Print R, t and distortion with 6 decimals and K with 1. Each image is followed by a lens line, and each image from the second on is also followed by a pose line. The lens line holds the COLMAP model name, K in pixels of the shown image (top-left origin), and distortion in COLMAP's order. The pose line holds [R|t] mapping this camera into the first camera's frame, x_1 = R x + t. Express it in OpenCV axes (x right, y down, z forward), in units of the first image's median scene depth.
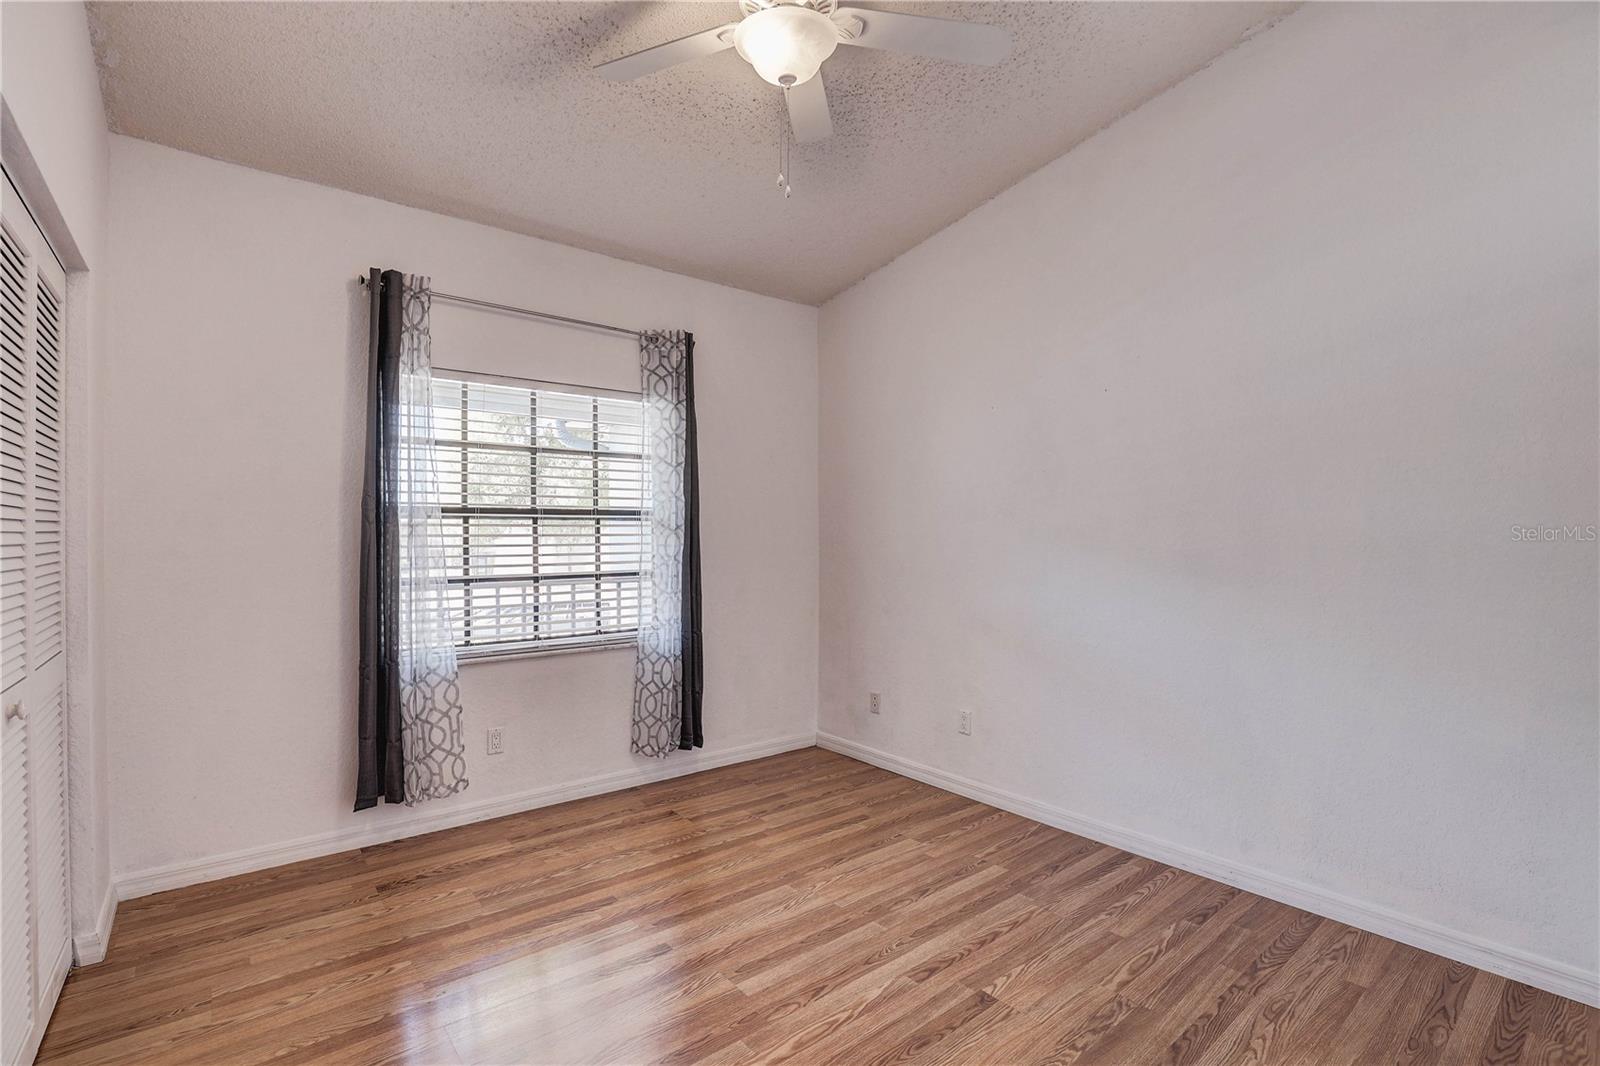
lens RADIAL K [[732.1, 0, 803.8], [0, 732.1, 540.4], [0, 0, 1]] dist [-0.037620, 0.007328]
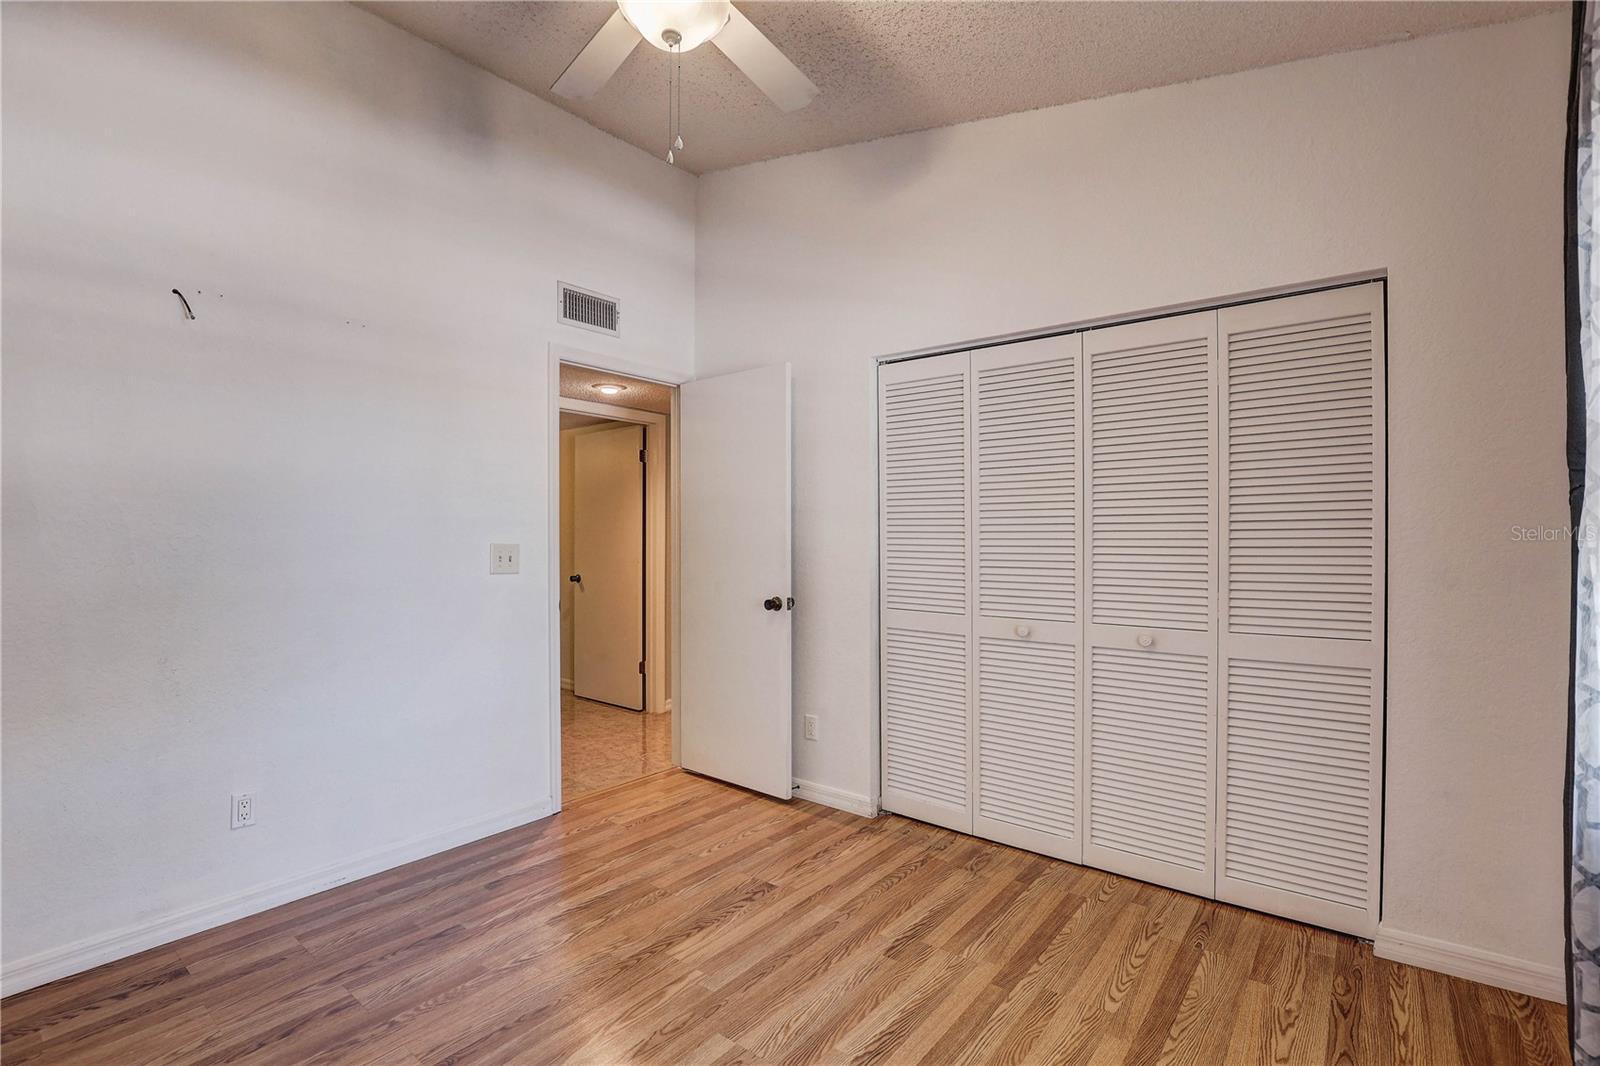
lens RADIAL K [[732.1, 0, 795.4], [0, 732.1, 530.8], [0, 0, 1]] dist [-0.037620, 0.007328]
pose [[-0.980351, 0.002101, -0.197251, 0.004787], [0.001441, 0.999993, 0.003487, -0.007274], [0.197257, 0.003134, -0.980347, 1.509498]]
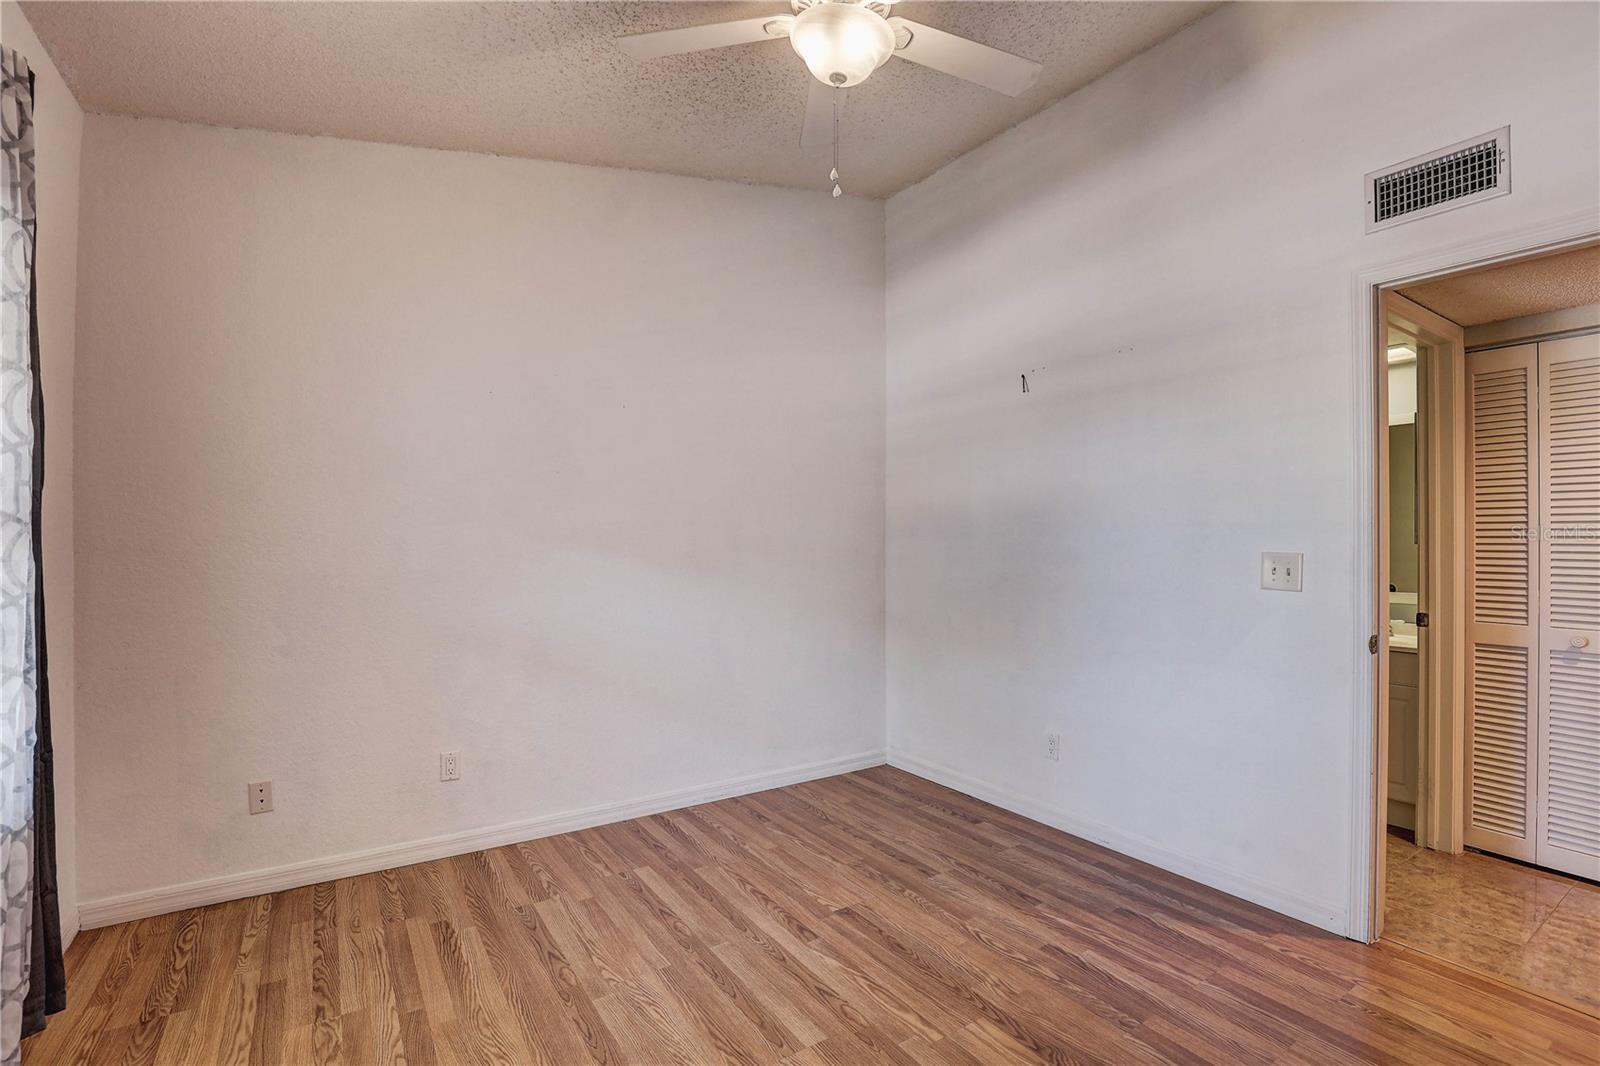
lens RADIAL K [[732.1, 0, 824.4], [0, 732.1, 531.7], [0, 0, 1]] dist [-0.037620, 0.007328]
pose [[0.086448, 0.012977, 0.996172, -0.785304], [0.004669, 0.999899, -0.013431, 0.000892], [-0.996245, 0.005812, 0.086379, 0.727345]]
